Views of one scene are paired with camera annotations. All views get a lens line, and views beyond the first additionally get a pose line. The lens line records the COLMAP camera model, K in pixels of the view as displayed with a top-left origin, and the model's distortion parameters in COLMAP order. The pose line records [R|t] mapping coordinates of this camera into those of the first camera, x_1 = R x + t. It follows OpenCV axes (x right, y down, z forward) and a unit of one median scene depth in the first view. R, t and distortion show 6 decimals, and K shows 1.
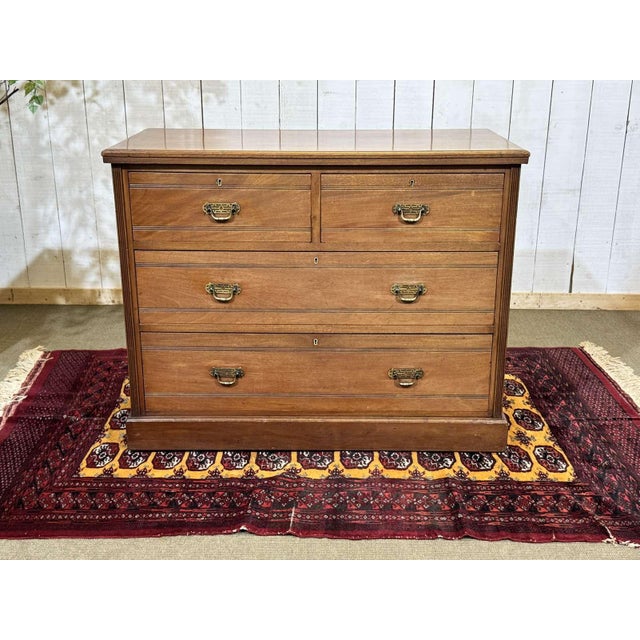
lens RADIAL K [[853.5, 0, 316.9], [0, 853.5, 322.3], [0, 0, 1]] dist [0.107183, -0.060032]
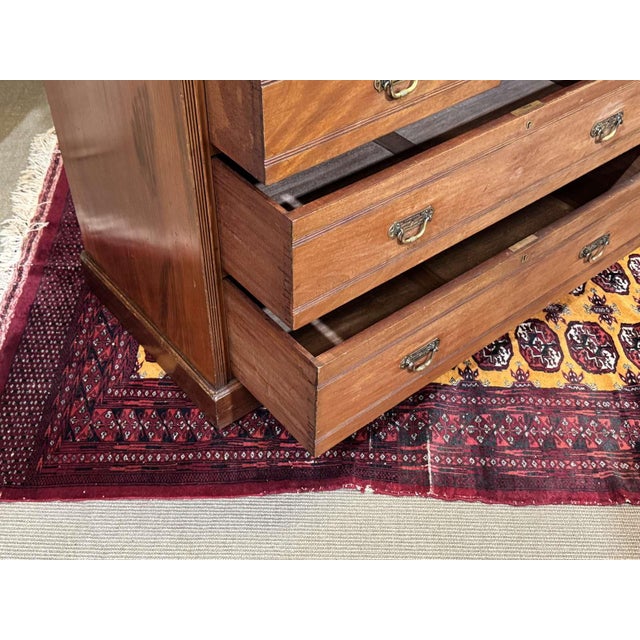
lens RADIAL K [[742.1, 0, 320.9], [0, 742.1, 325.8], [0, 0, 1]] dist [0.201304, -0.493393]
pose [[0.999504, 0.014465, 0.027982, -0.131965], [-0.025049, 0.903613, 0.427616, -0.152166], [-0.019100, -0.428105, 0.903527, 0.406032]]
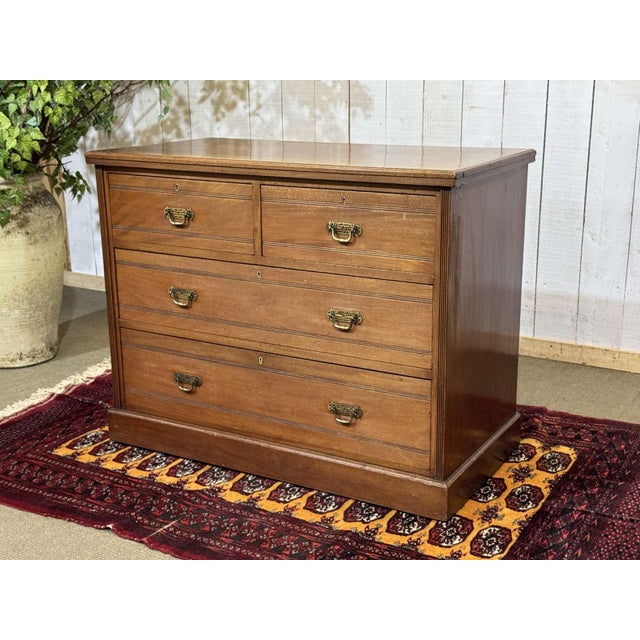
lens RADIAL K [[943.7, 0, 320.0], [0, 943.7, 320.0], [0, 0, 1]] dist [0.107710, 0.009944]
pose [[0.870133, 0.121549, -0.477592, 0.557513], [-0.144557, 0.989429, -0.011556, -0.019240], [0.471138, 0.079095, 0.878506, 0.102540]]
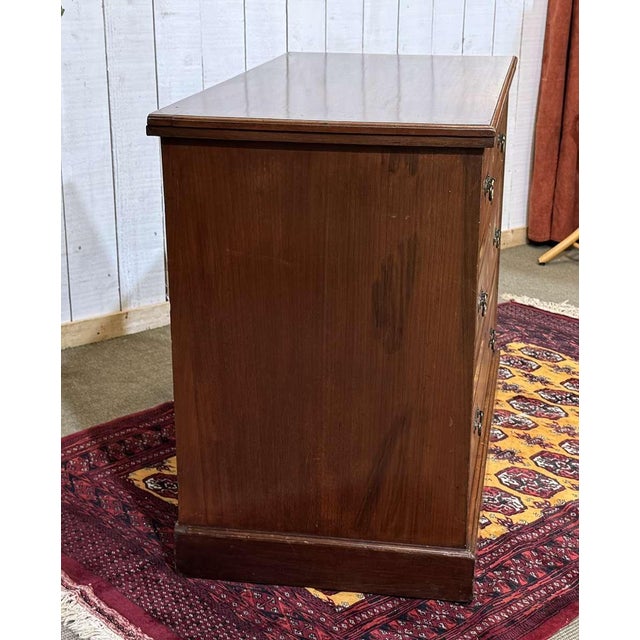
lens RADIAL K [[1139.1, 0, 344.4], [0, 1139.1, 336.6], [0, 0, 1]] dist [0.152532, -0.156868]
pose [[0.746097, -0.210013, 0.631850, -0.776305], [0.203678, 0.975452, 0.083714, -0.093023], [-0.633920, 0.066235, 0.770557, 0.312679]]
